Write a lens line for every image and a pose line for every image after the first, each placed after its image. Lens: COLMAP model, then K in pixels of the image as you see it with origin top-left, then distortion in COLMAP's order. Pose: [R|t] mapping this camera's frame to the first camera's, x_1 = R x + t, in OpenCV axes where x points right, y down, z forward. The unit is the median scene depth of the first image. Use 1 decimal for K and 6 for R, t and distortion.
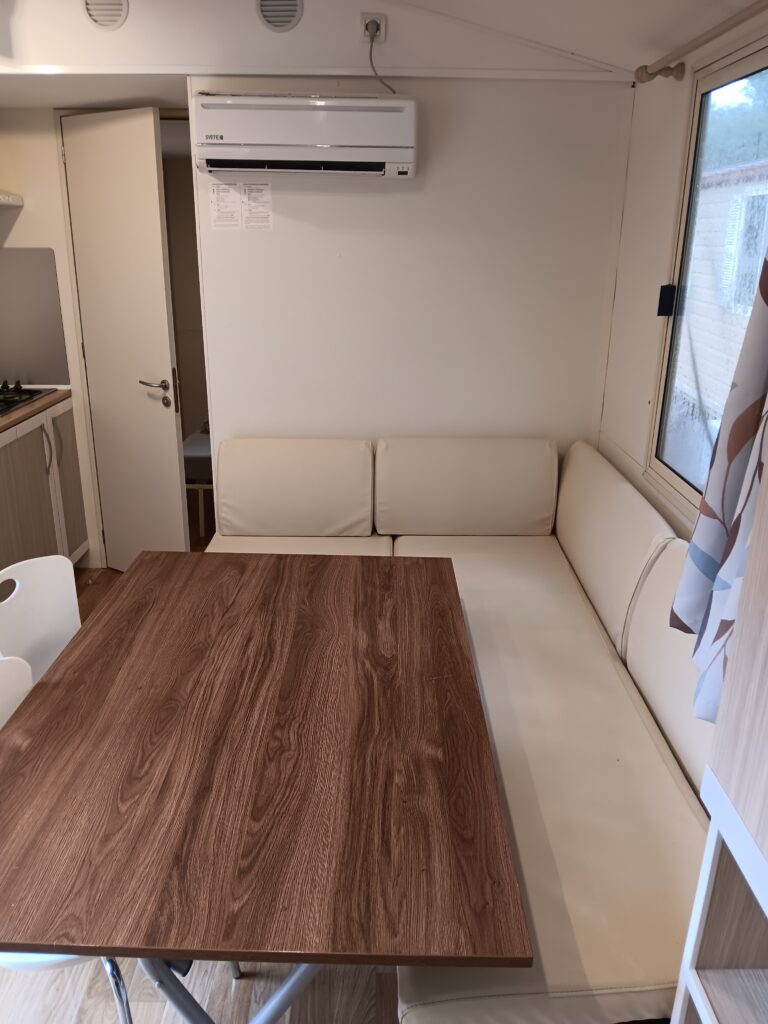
lens RADIAL K [[783.6, 0, 384.0], [0, 783.6, 512.0], [0, 0, 1]] dist [0.066075, -0.146429]
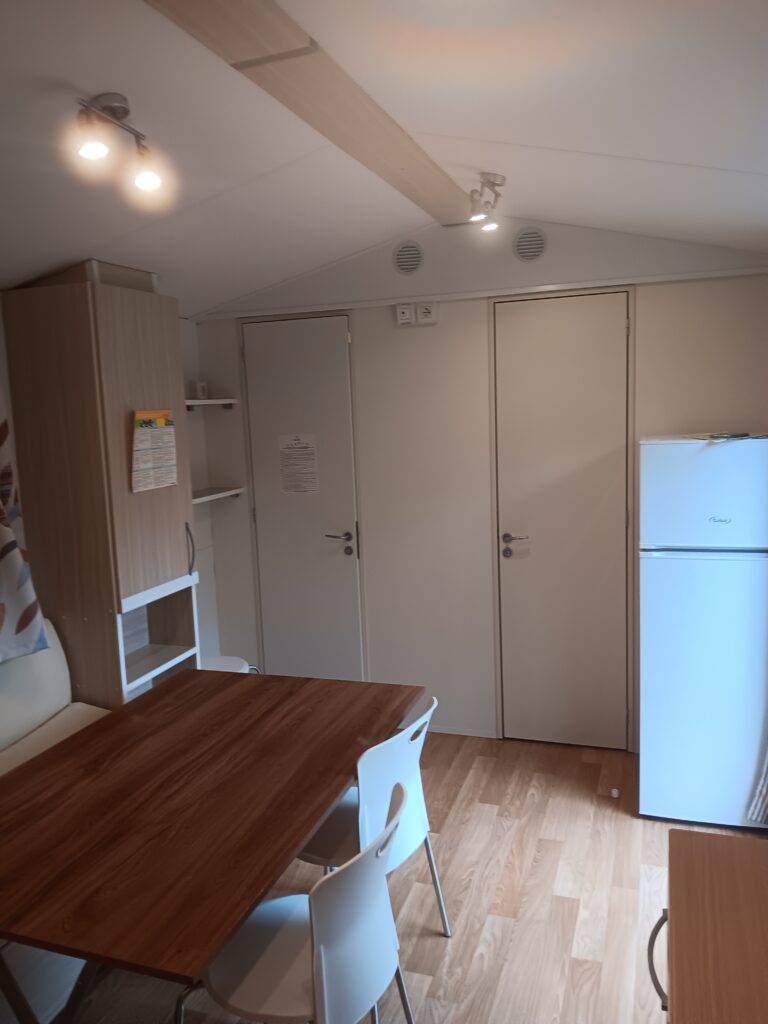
lens RADIAL K [[799.7, 0, 383.0], [0, 799.7, 489.7], [0, 0, 1]] dist [0.055225, -0.136980]
pose [[-0.943545, -0.015909, 0.330861, -0.701930], [0.131624, 0.898595, 0.418571, -0.552458], [-0.303970, 0.438490, -0.845771, 1.459368]]
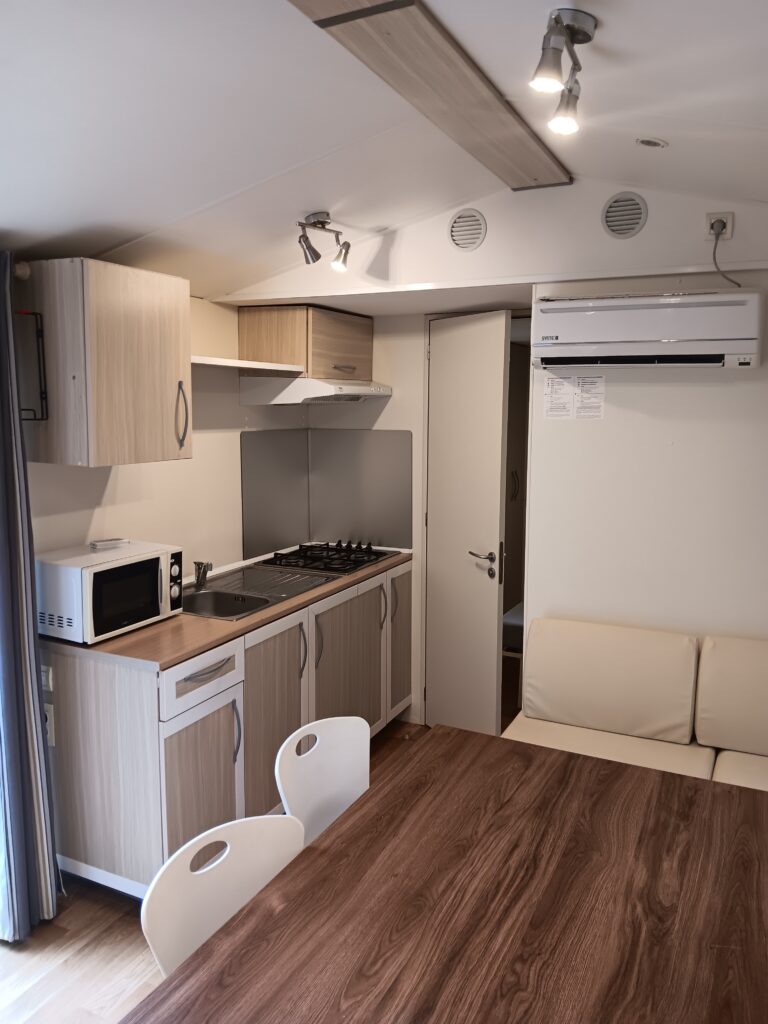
lens RADIAL K [[789.0, 0, 381.5], [0, 789.0, 512.8], [0, 0, 1]] dist [0.047022, -0.123552]
pose [[0.898675, 0.050650, -0.435680, 0.068994], [-0.134989, 0.977036, -0.164857, -0.044577], [0.417326, 0.206965, 0.884876, 0.009206]]
